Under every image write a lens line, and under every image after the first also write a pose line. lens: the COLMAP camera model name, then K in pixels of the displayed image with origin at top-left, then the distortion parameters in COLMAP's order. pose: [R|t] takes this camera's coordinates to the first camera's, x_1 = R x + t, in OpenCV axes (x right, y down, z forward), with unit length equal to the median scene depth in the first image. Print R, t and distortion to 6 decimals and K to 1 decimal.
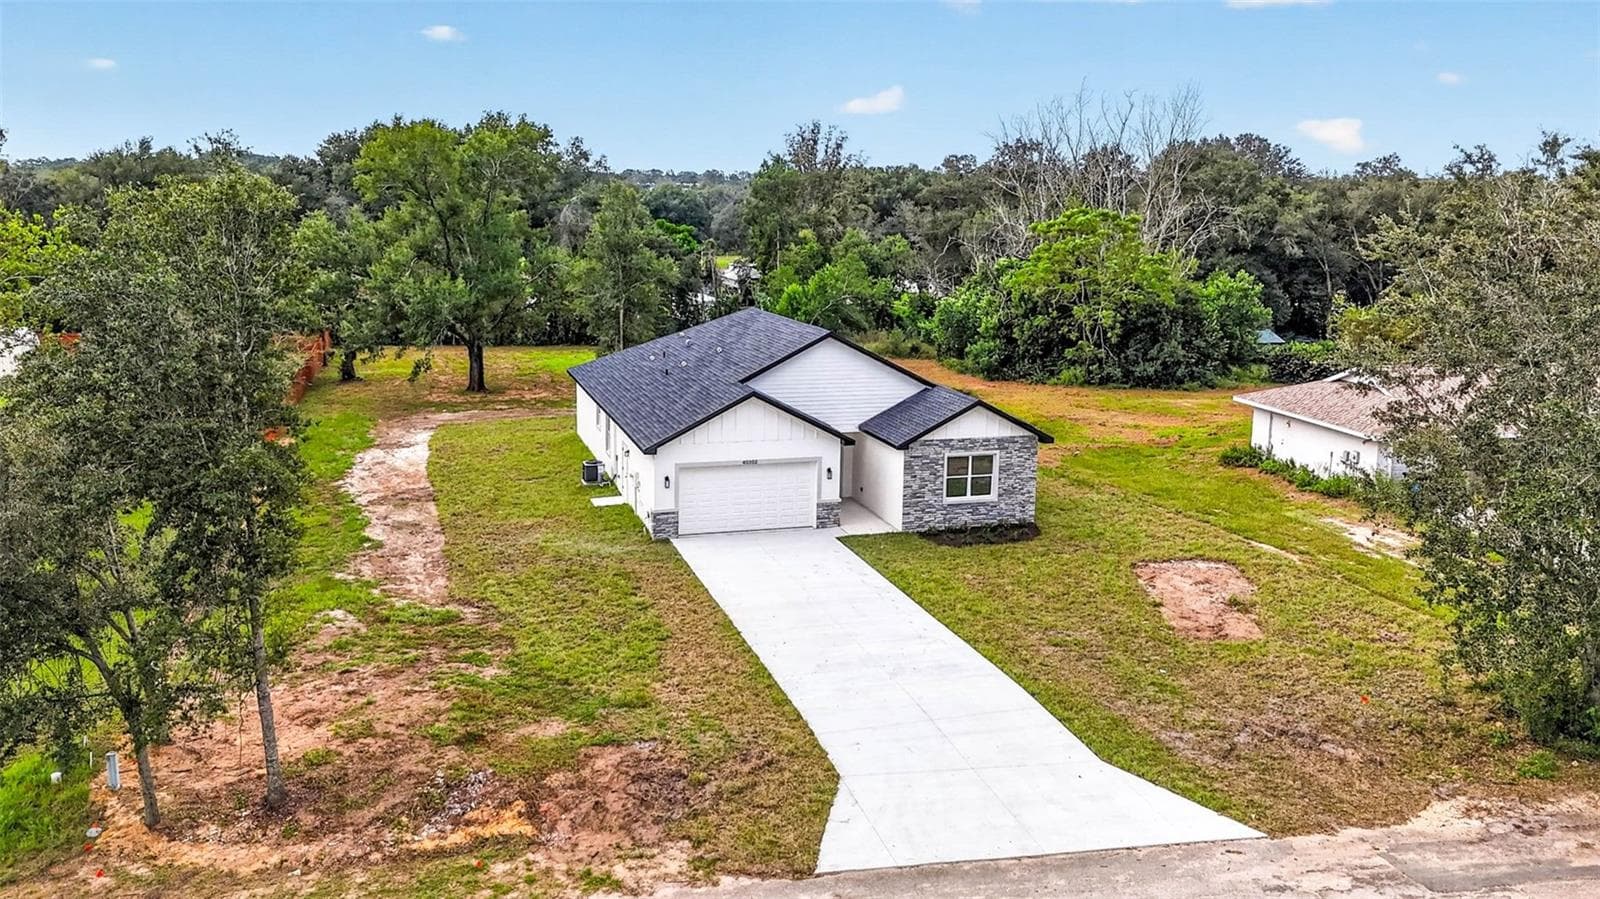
lens RADIAL K [[1243.3, 0, 774.5], [0, 1243.3, 390.7], [0, 0, 1]] dist [0.033499, -0.007230]
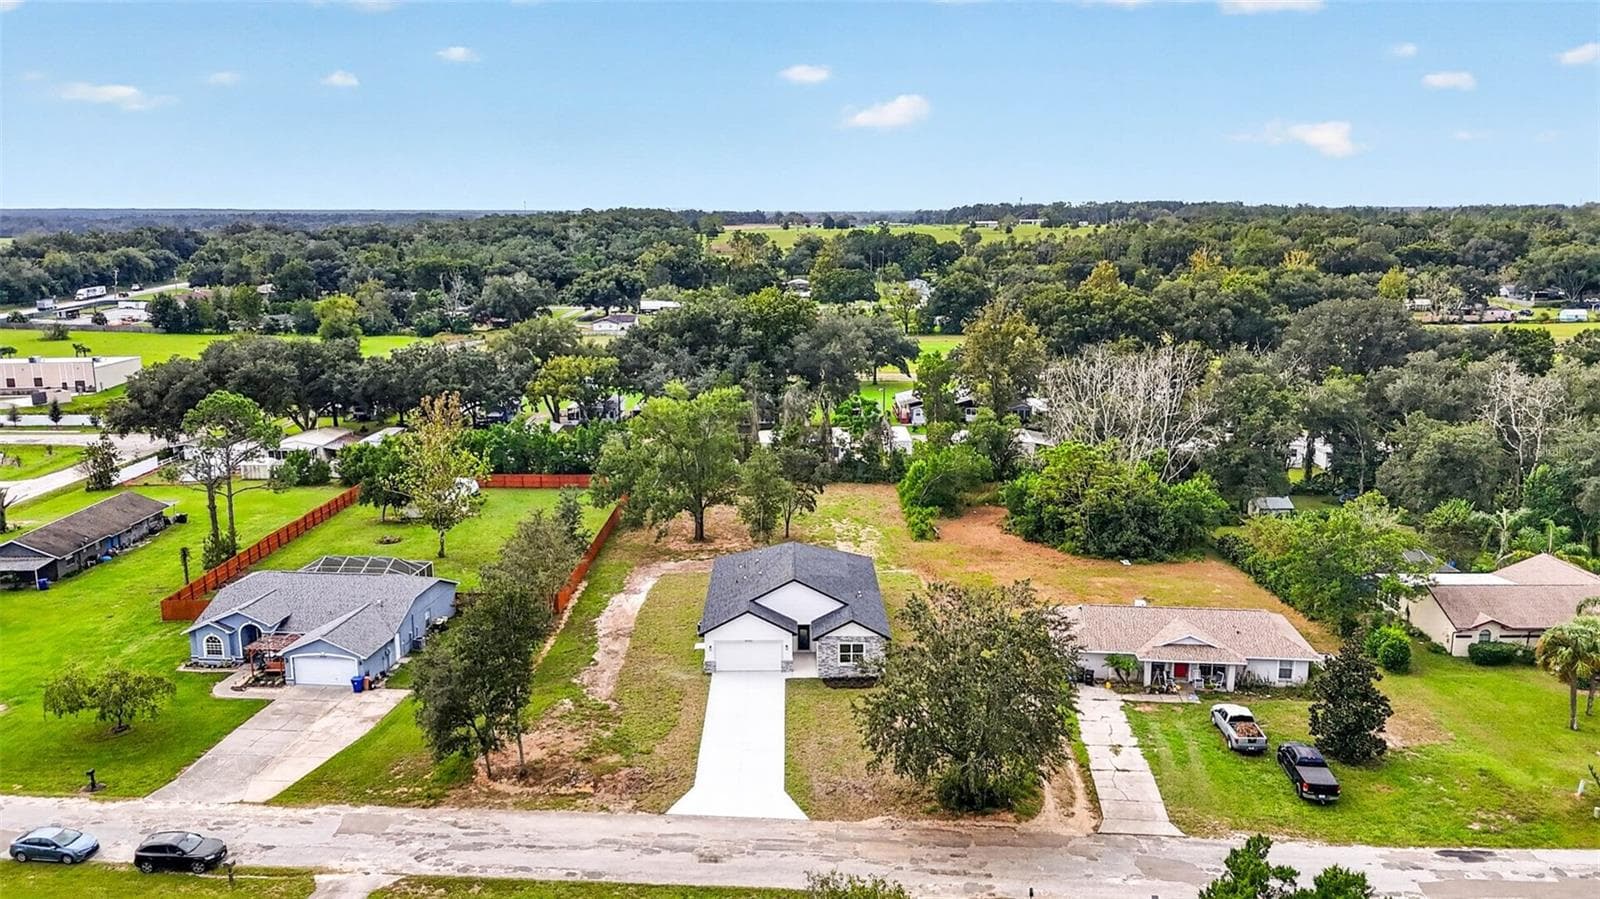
lens RADIAL K [[1185.3, 0, 793.1], [0, 1185.3, 493.9], [0, 0, 1]] dist [0.076848, -0.079951]
pose [[0.959239, 0.045557, -0.278901, 0.653355], [-0.021768, 0.995900, 0.087808, -0.403853], [0.281757, -0.078158, 0.956297, -1.011175]]
